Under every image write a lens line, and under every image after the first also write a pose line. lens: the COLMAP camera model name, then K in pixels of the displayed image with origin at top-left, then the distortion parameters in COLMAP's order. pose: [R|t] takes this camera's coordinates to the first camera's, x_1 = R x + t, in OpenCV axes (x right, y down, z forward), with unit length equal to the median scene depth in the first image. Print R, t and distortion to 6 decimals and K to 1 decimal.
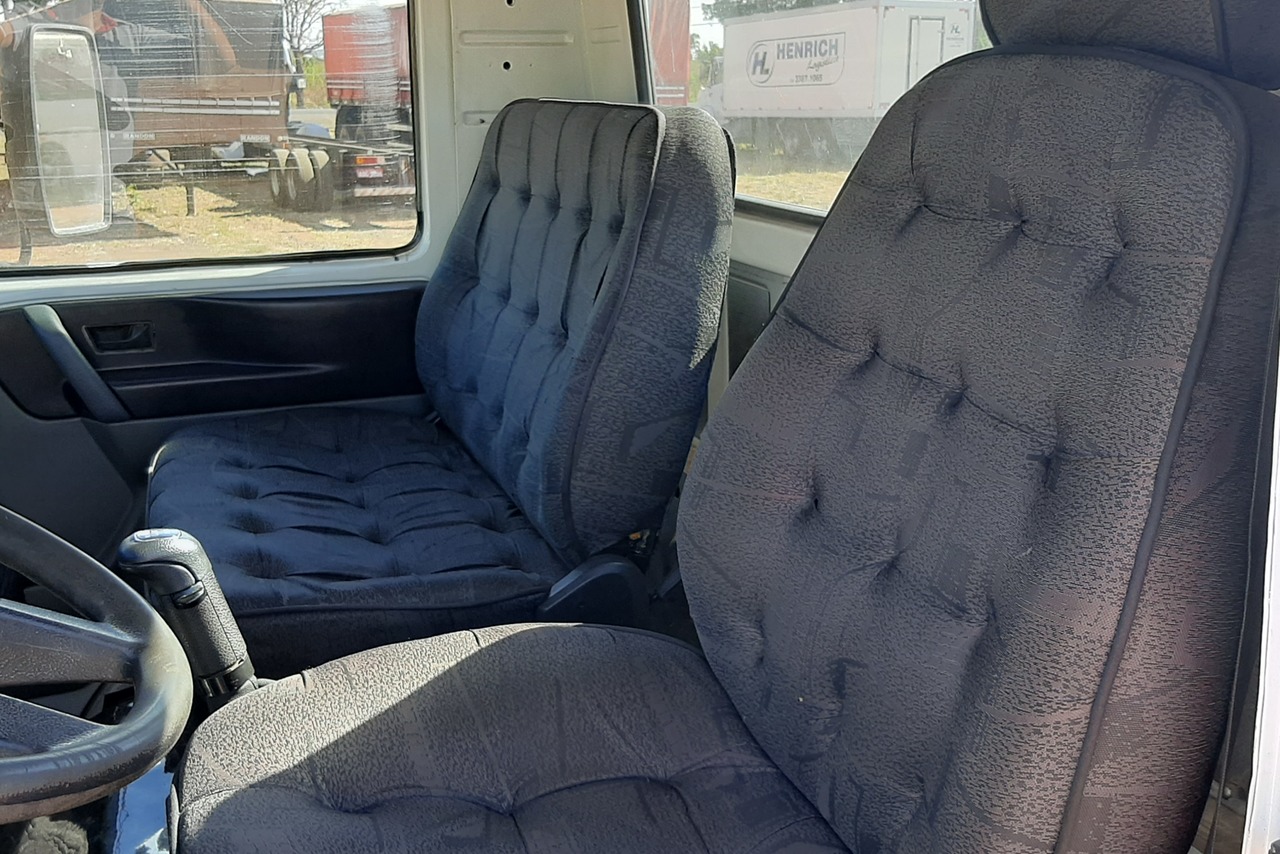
lens RADIAL K [[1331.1, 0, 608.3], [0, 1331.1, 424.7], [0, 0, 1]] dist [0.178614, -0.603812]
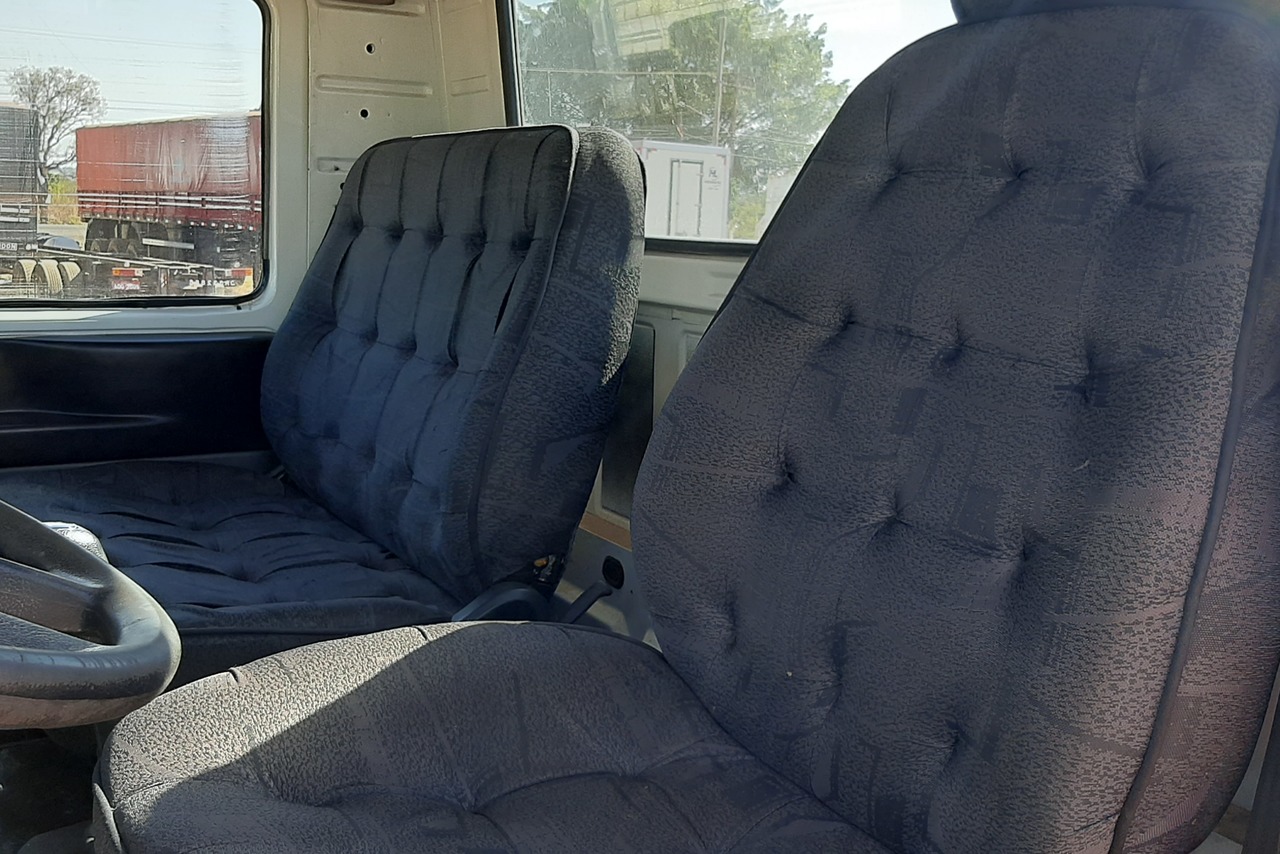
lens RADIAL K [[1345.3, 0, 636.7], [0, 1345.3, 399.1], [0, 0, 1]] dist [0.157070, -0.501983]
pose [[0.986204, 0.015173, 0.164839, -0.116276], [0.000238, 0.995659, -0.093073, 0.092258], [-0.165535, 0.091829, 0.981919, 0.050070]]
